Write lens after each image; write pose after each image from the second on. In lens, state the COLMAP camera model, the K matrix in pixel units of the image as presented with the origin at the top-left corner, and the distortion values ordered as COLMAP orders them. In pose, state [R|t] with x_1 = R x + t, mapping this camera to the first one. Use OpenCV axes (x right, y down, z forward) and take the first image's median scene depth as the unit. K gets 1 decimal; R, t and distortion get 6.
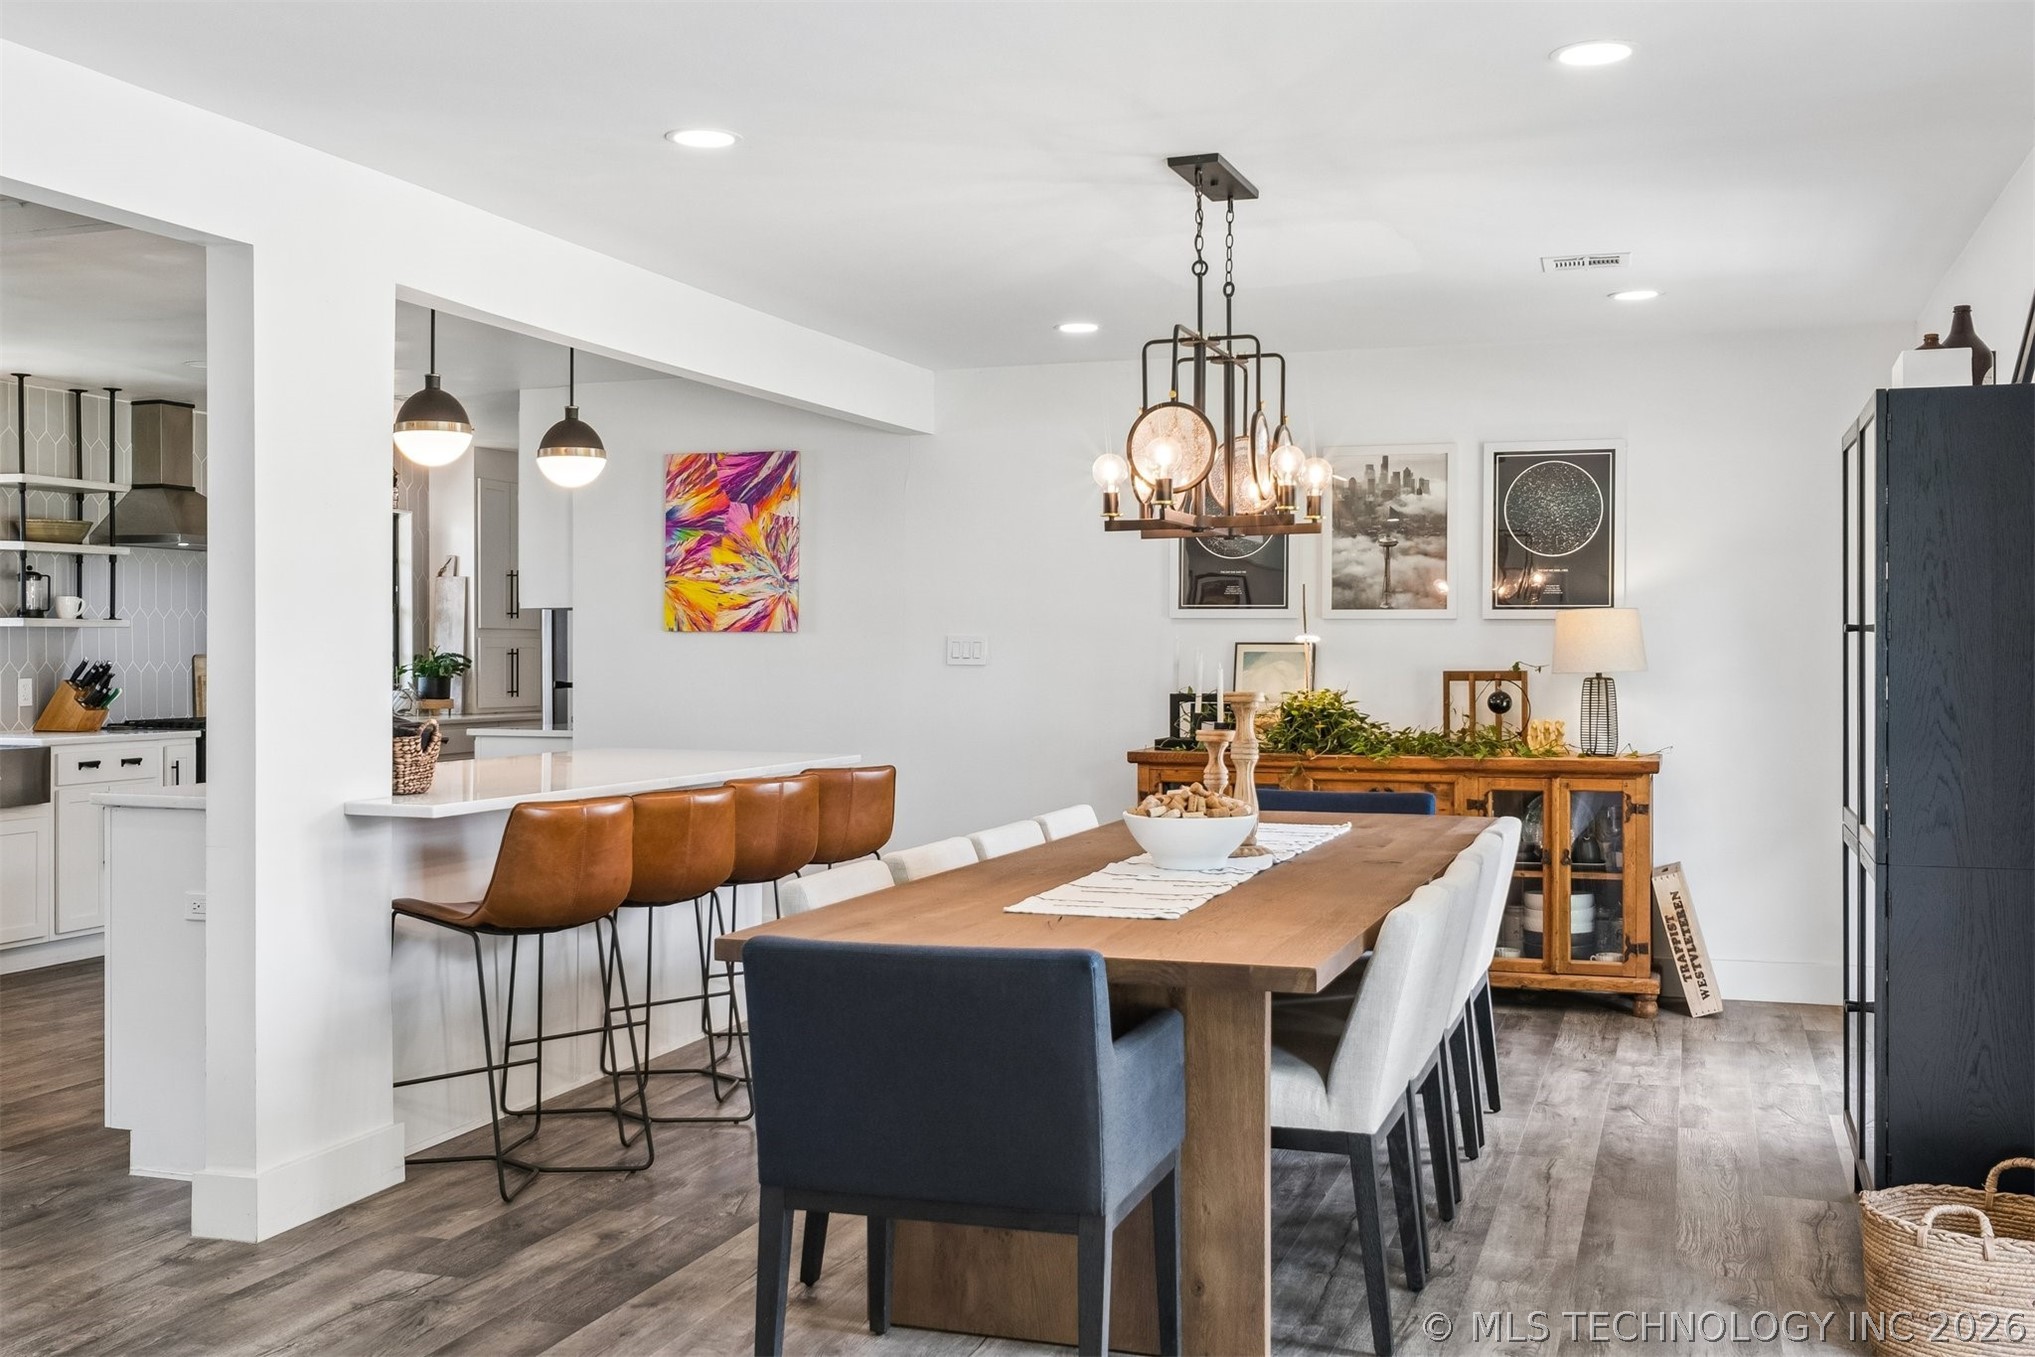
lens RADIAL K [[2139.7, 0, 1017.5], [0, 2139.7, 678.5], [0, 0, 1]] dist [0.011881, 0.014785]
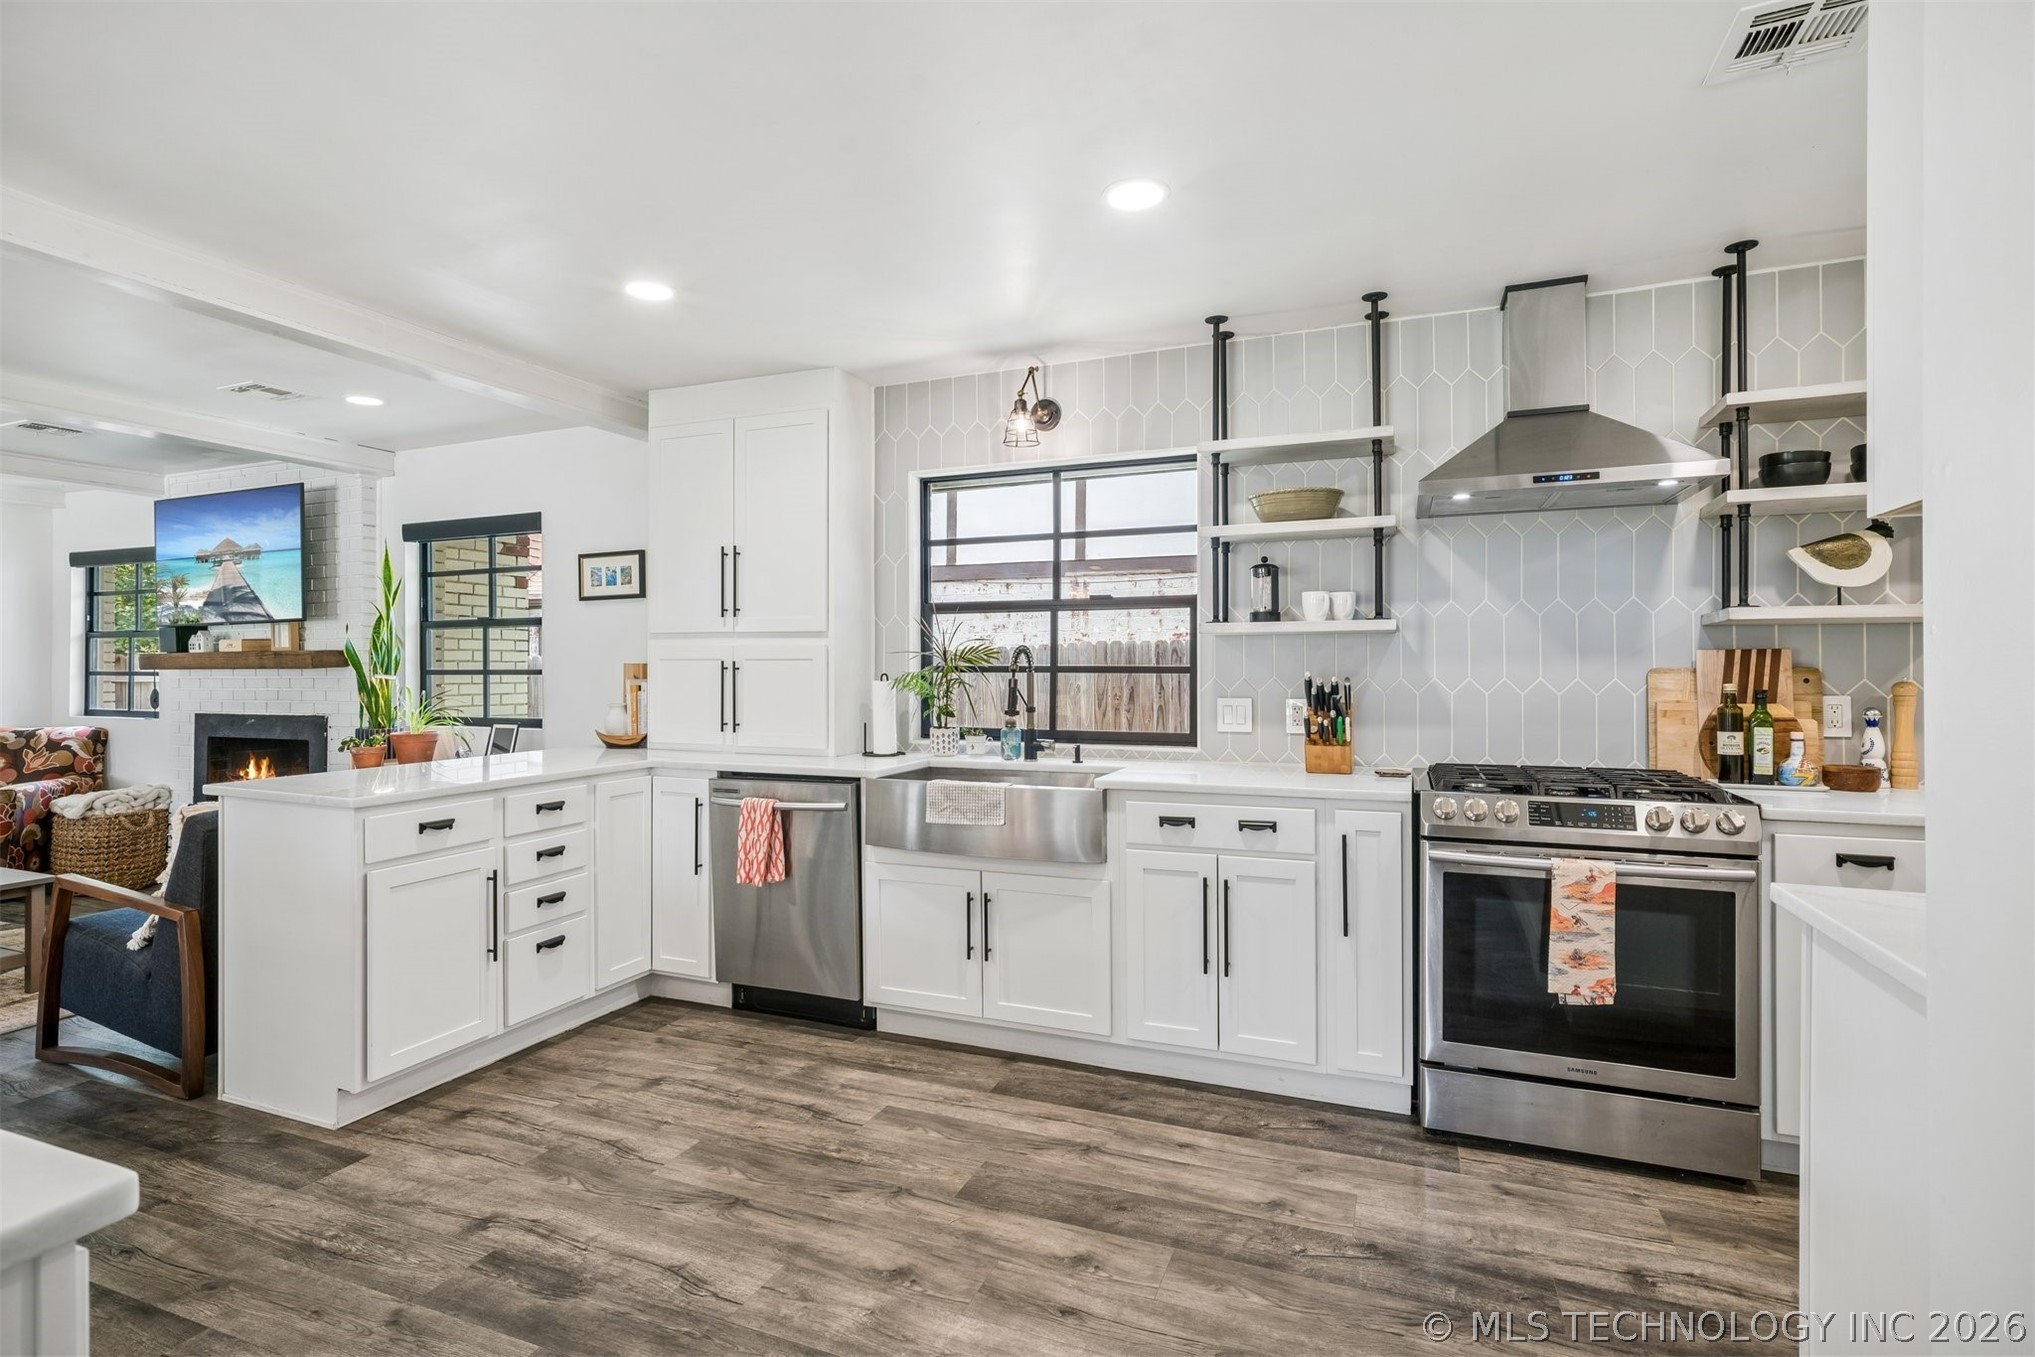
lens RADIAL K [[986.4, 0, 996.2], [0, 986.4, 665.7], [0, 0, 1]] dist [-0.016436, 0.011739]
pose [[-0.049029, -0.000060, -0.998797, -0.095919], [-0.008986, 0.999960, 0.000381, -0.011522], [0.998757, 0.008994, -0.049028, 0.929392]]
